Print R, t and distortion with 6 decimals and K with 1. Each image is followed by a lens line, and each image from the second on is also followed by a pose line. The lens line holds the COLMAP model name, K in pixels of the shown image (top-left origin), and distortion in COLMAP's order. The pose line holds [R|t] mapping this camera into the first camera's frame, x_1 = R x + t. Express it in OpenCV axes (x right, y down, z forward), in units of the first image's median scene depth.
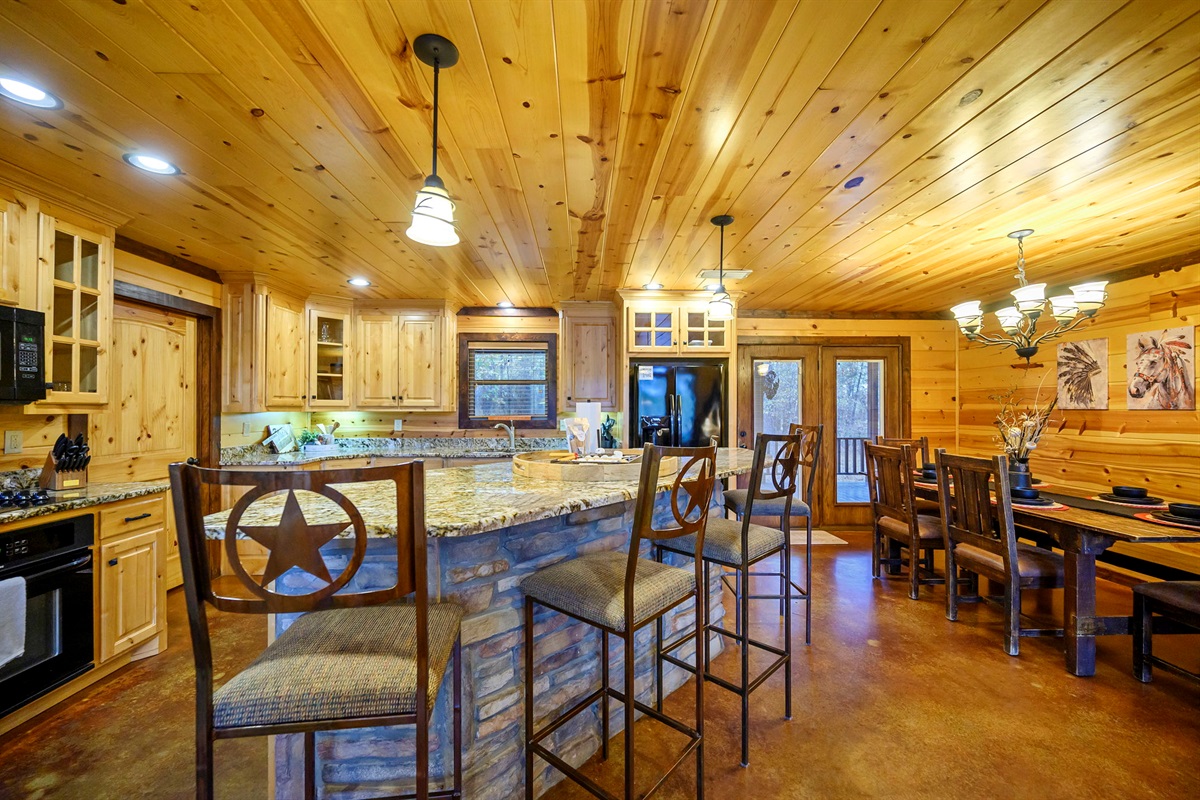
lens RADIAL K [[485.5, 0, 603.2], [0, 485.5, 405.2], [0, 0, 1]] dist [-0.000475, -0.000032]
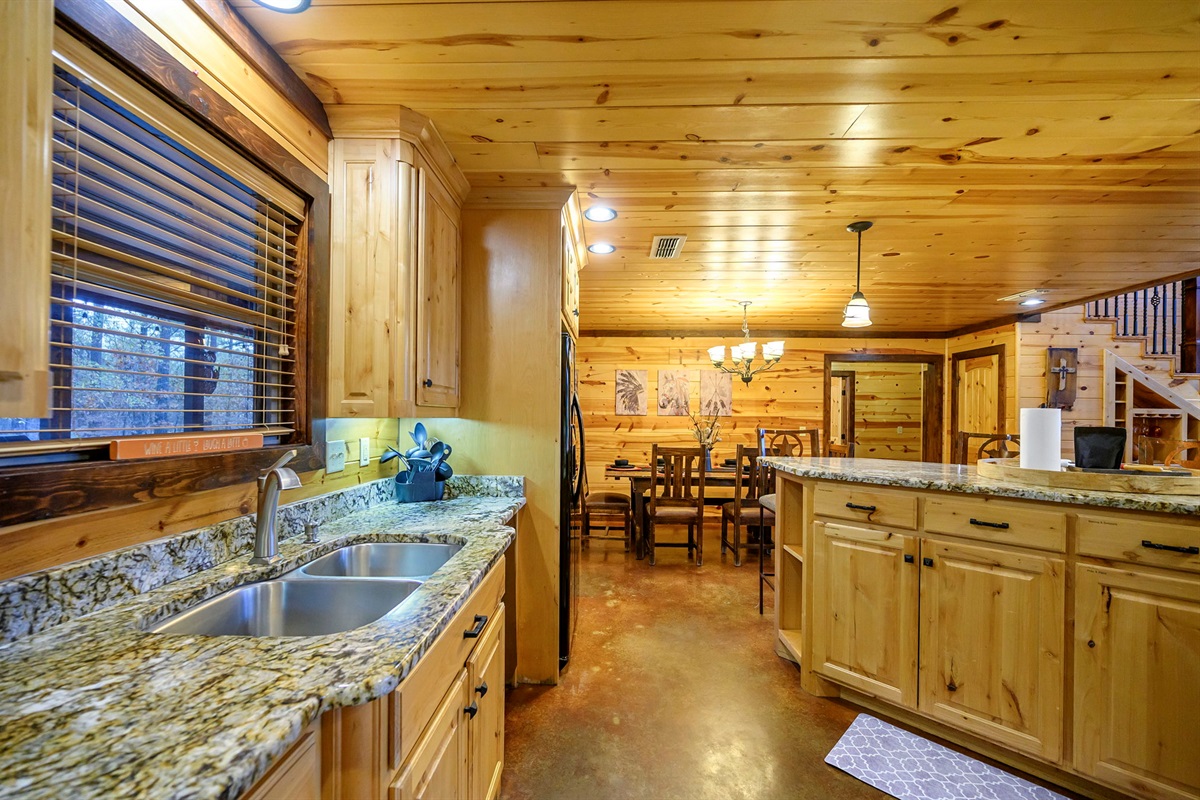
lens RADIAL K [[485.5, 0, 598.2], [0, 485.5, 411.7], [0, 0, 1]] dist [-0.000475, -0.000032]
pose [[0.077610, 0.011304, 0.996920, -0.545778], [-0.016337, 0.999816, -0.010065, 0.015289], [-0.996850, -0.015505, 0.077781, 0.999764]]
